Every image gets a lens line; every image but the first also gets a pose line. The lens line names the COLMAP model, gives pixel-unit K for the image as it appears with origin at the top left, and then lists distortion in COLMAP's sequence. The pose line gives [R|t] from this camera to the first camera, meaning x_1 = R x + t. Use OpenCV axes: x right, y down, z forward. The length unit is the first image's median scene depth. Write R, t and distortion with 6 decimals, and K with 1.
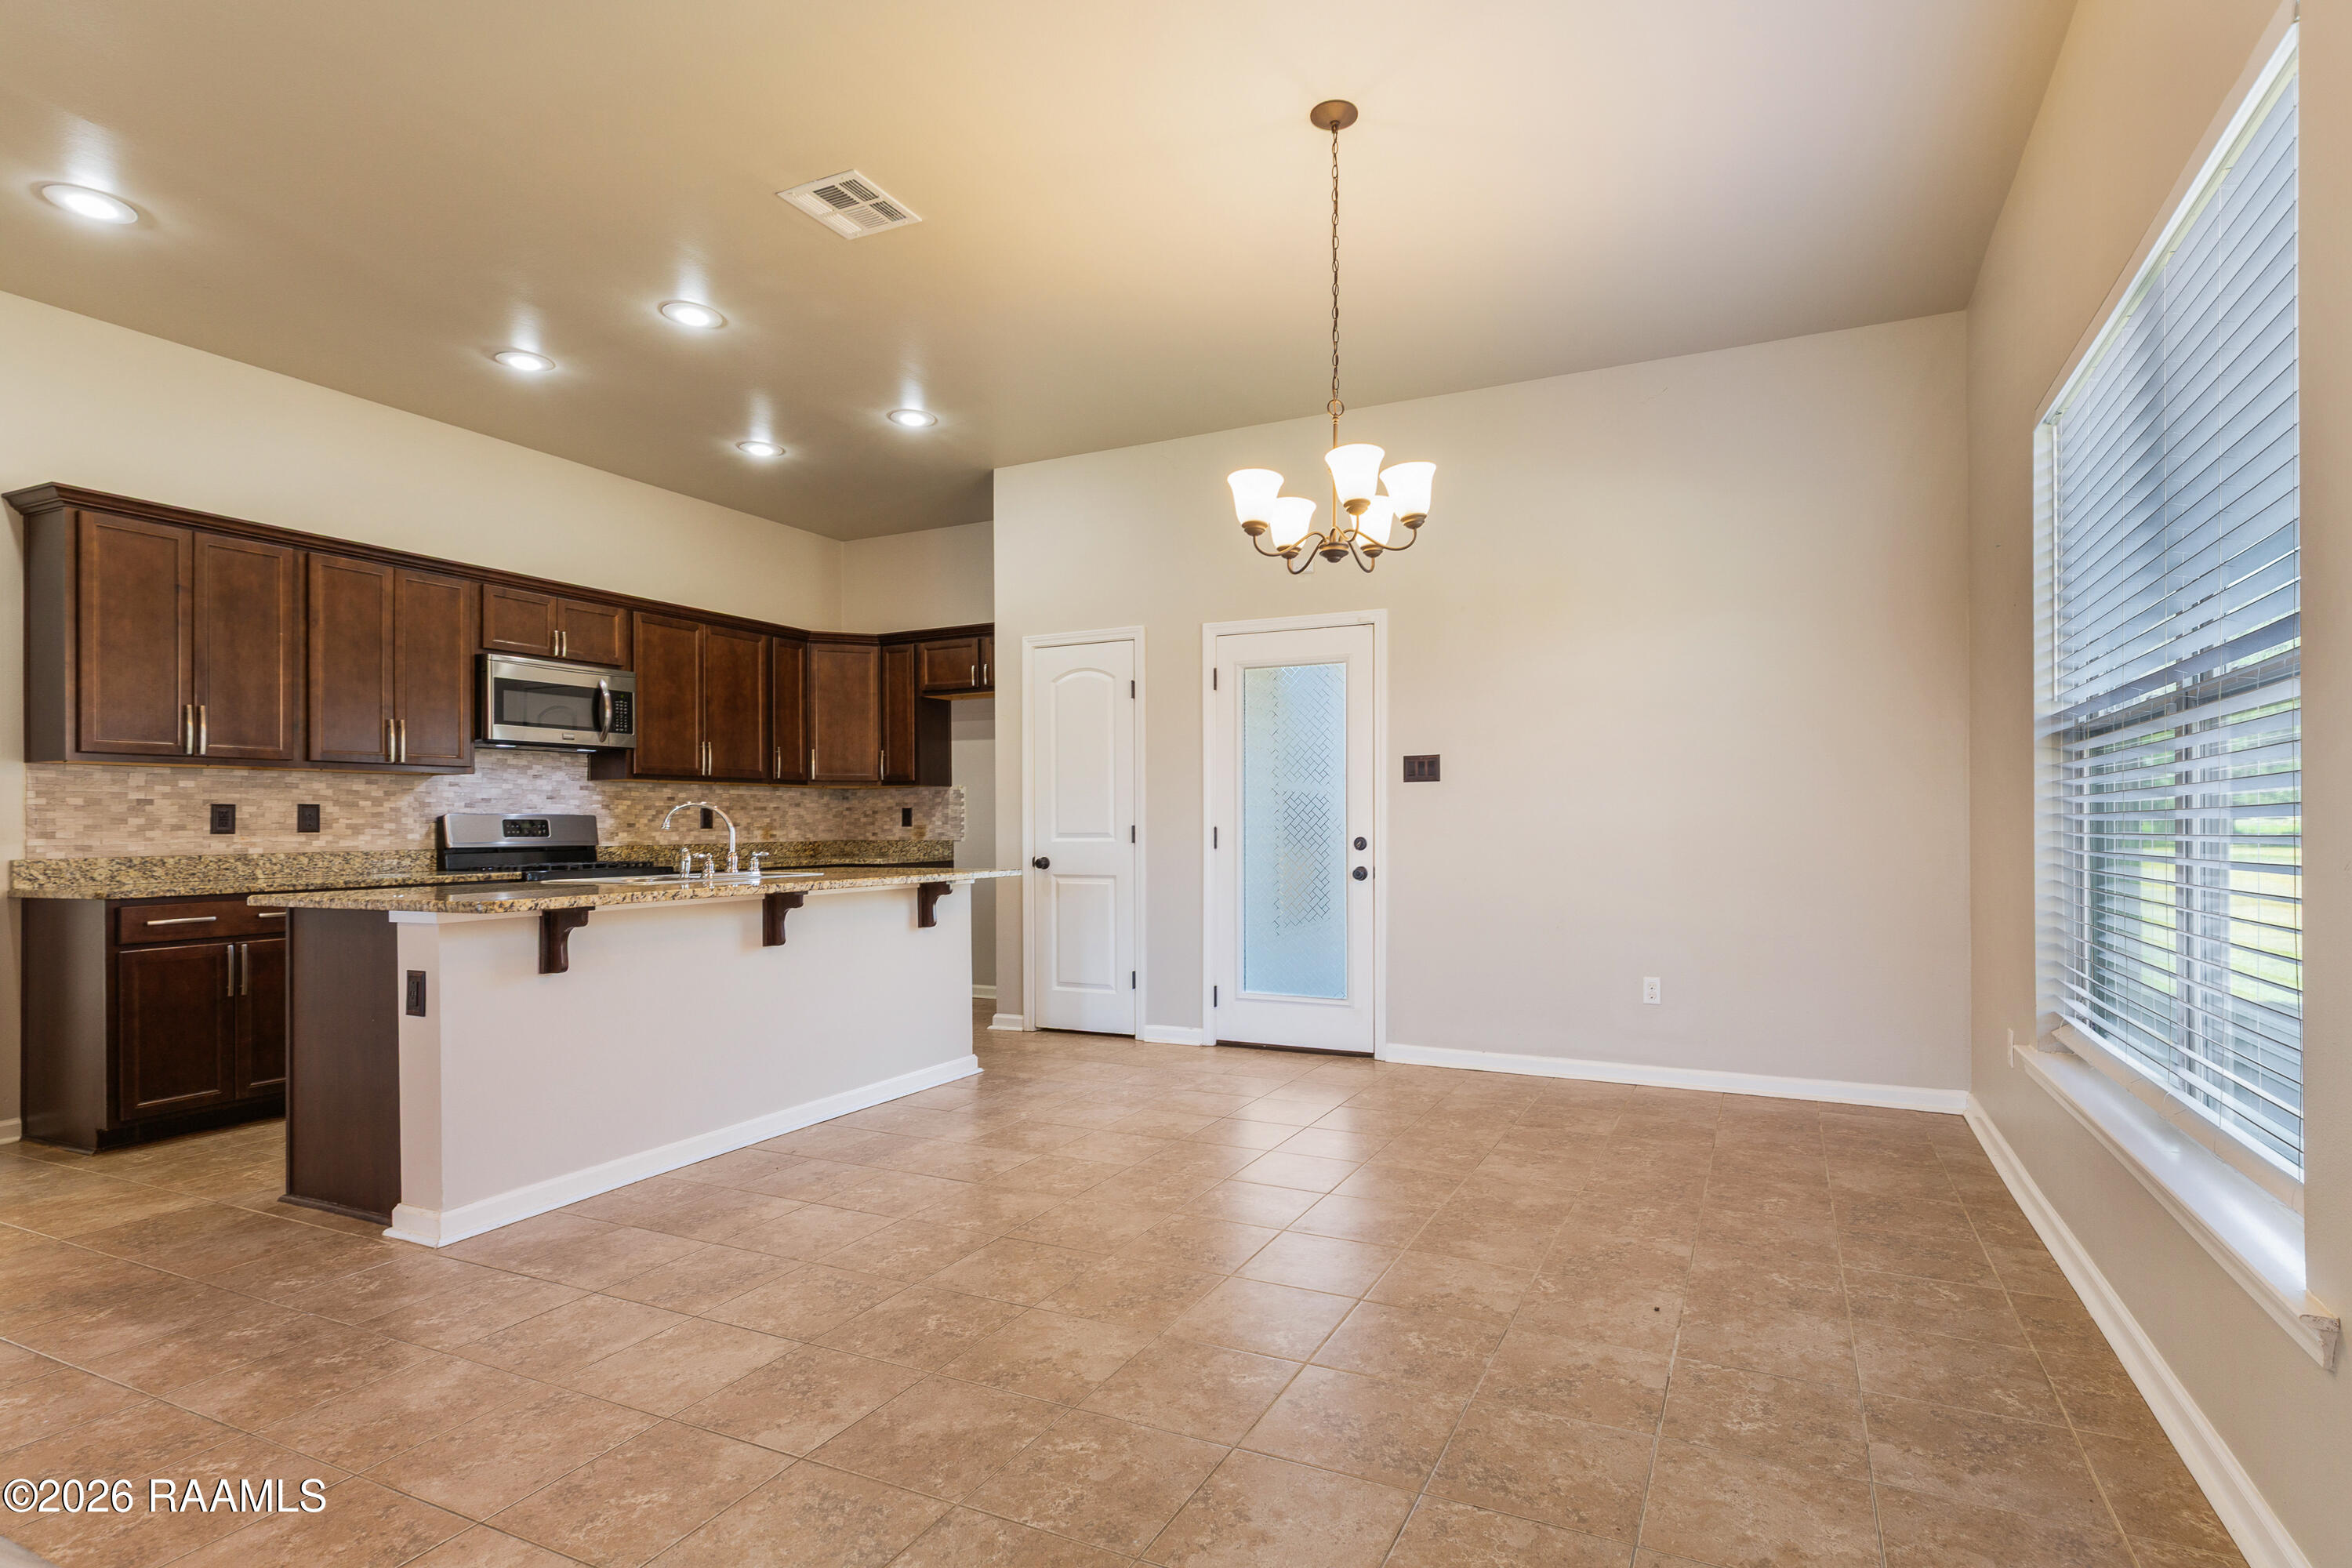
lens RADIAL K [[1164.7, 0, 1289.1], [0, 1164.7, 811.9], [0, 0, 1]] dist [0.010597, 0.001006]
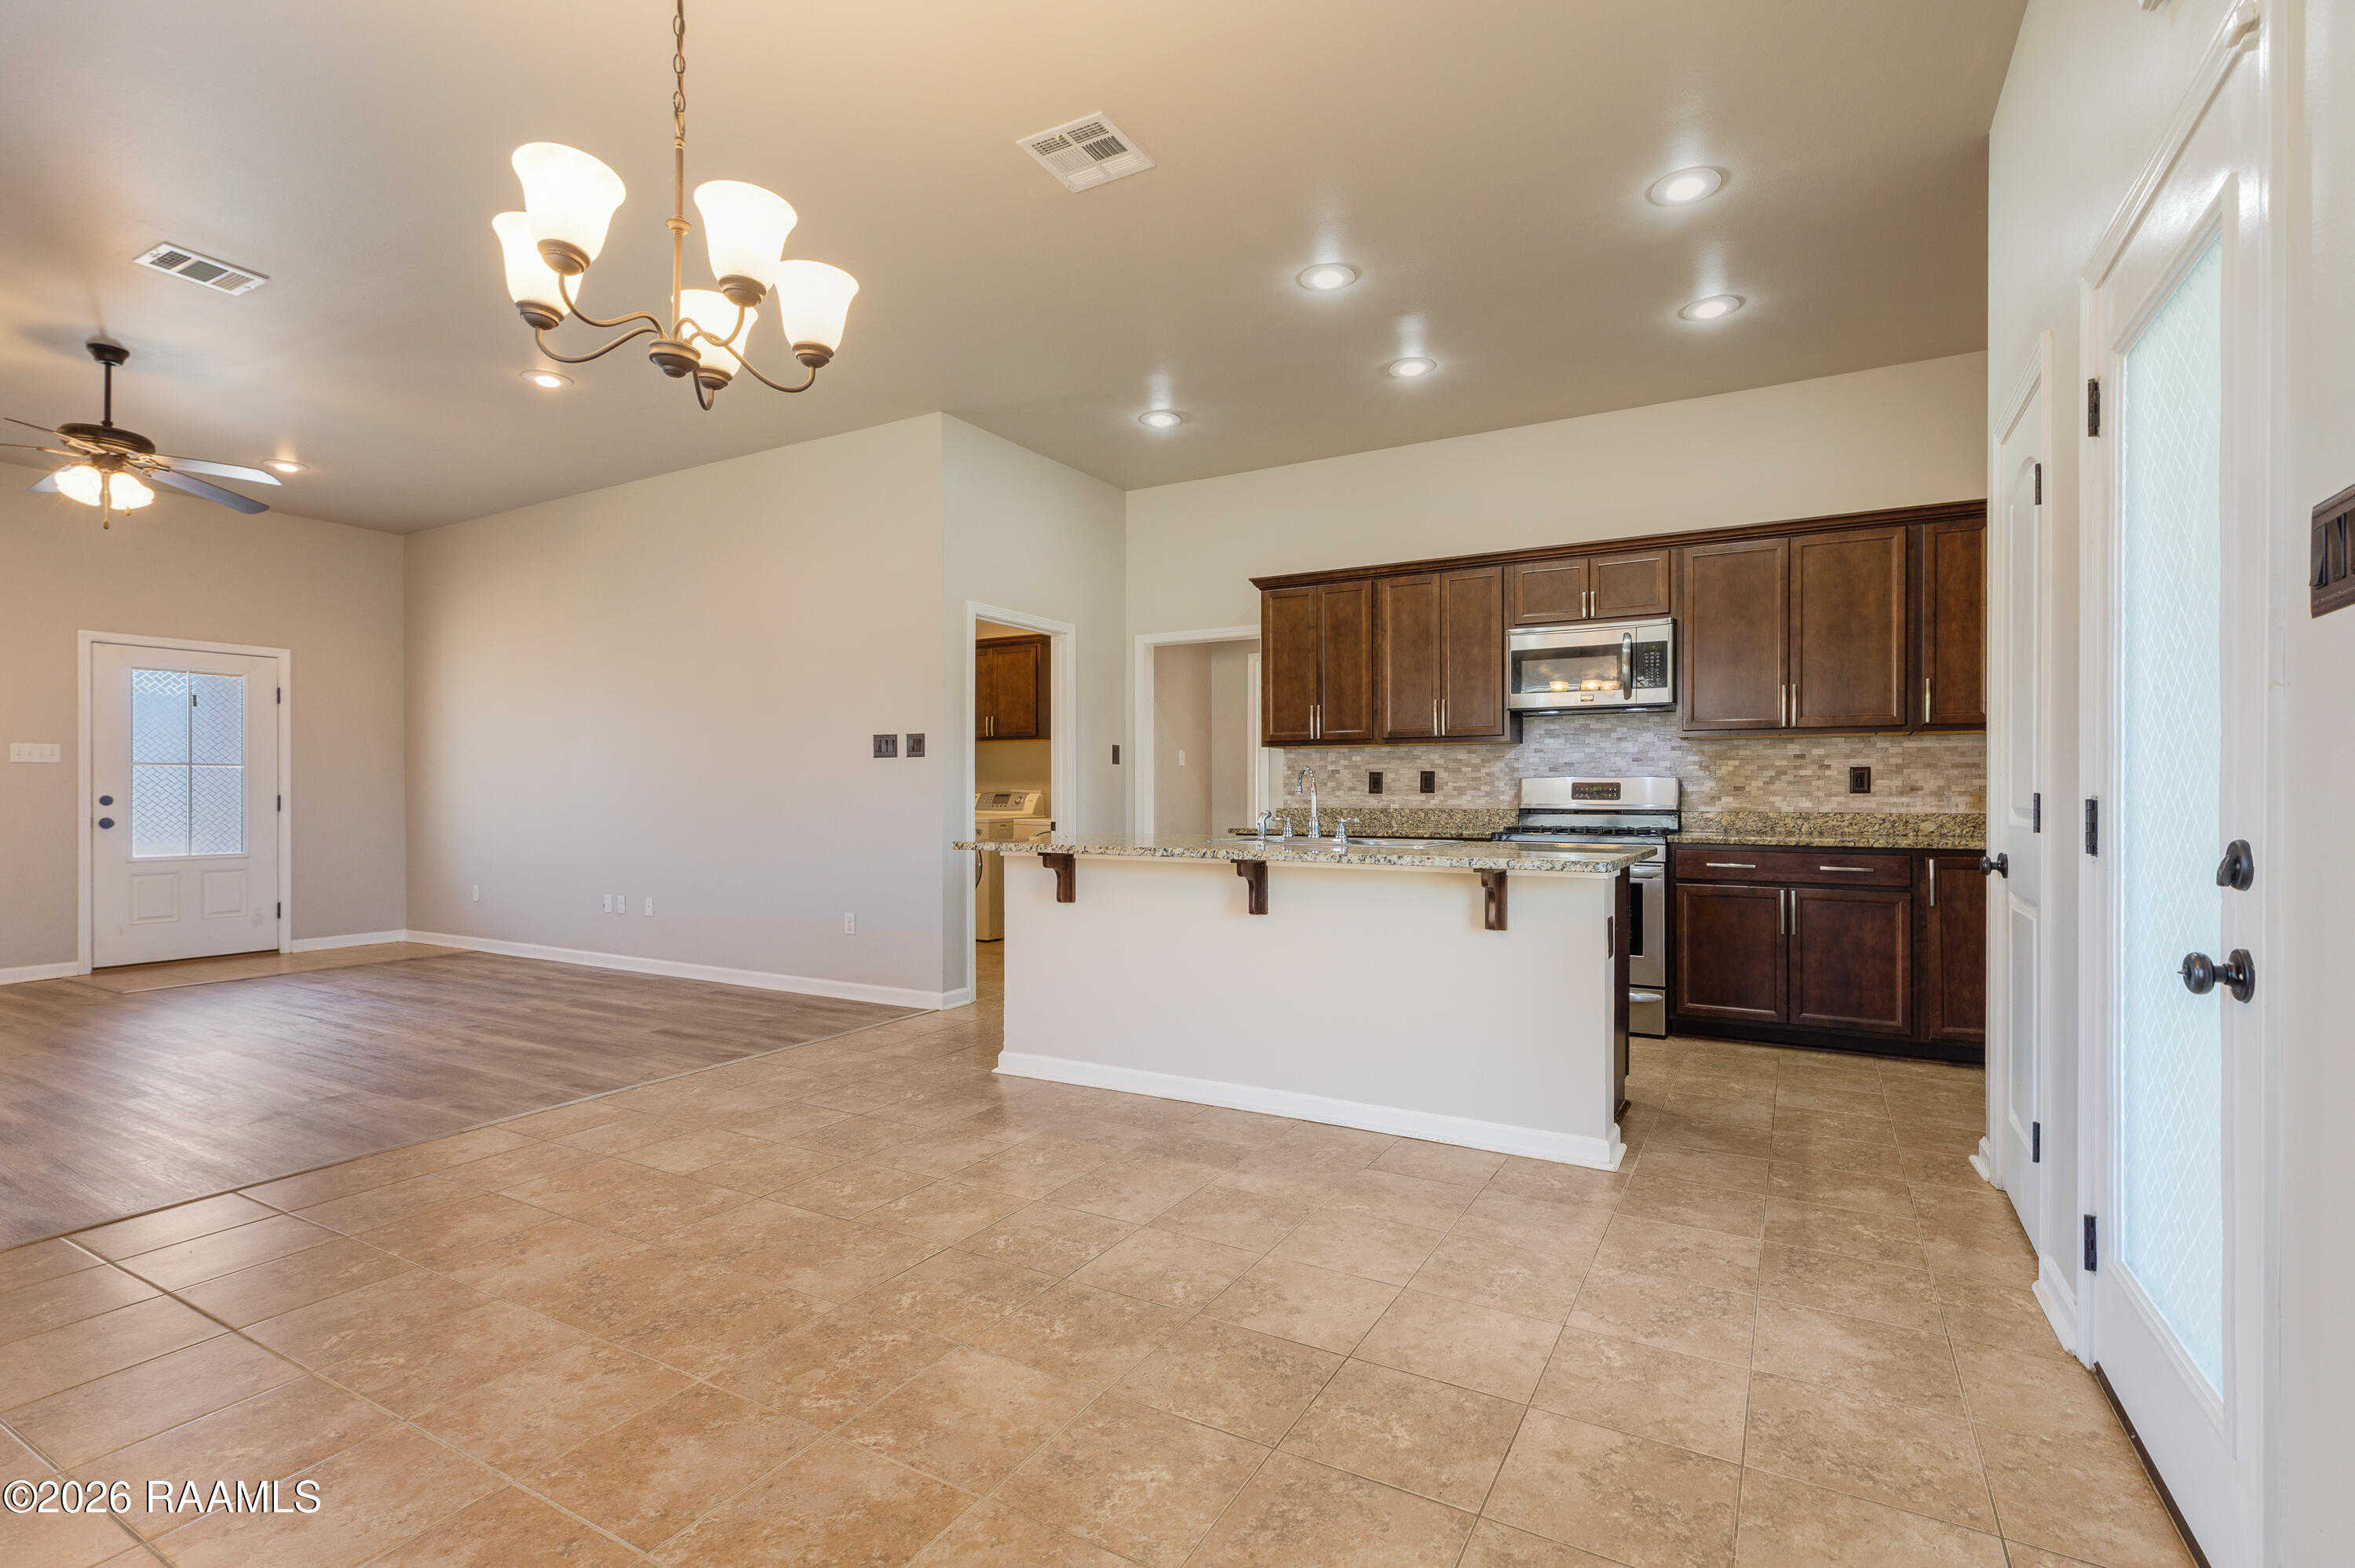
lens RADIAL K [[1071.2, 0, 1136.5], [0, 1071.2, 791.1], [0, 0, 1]] dist [0.002013, -0.000011]
pose [[-0.125038, 0.007338, -0.992125, 0.353364], [0.009957, 0.999932, 0.006140, 0.004801], [0.992102, -0.009111, -0.125103, 0.801092]]
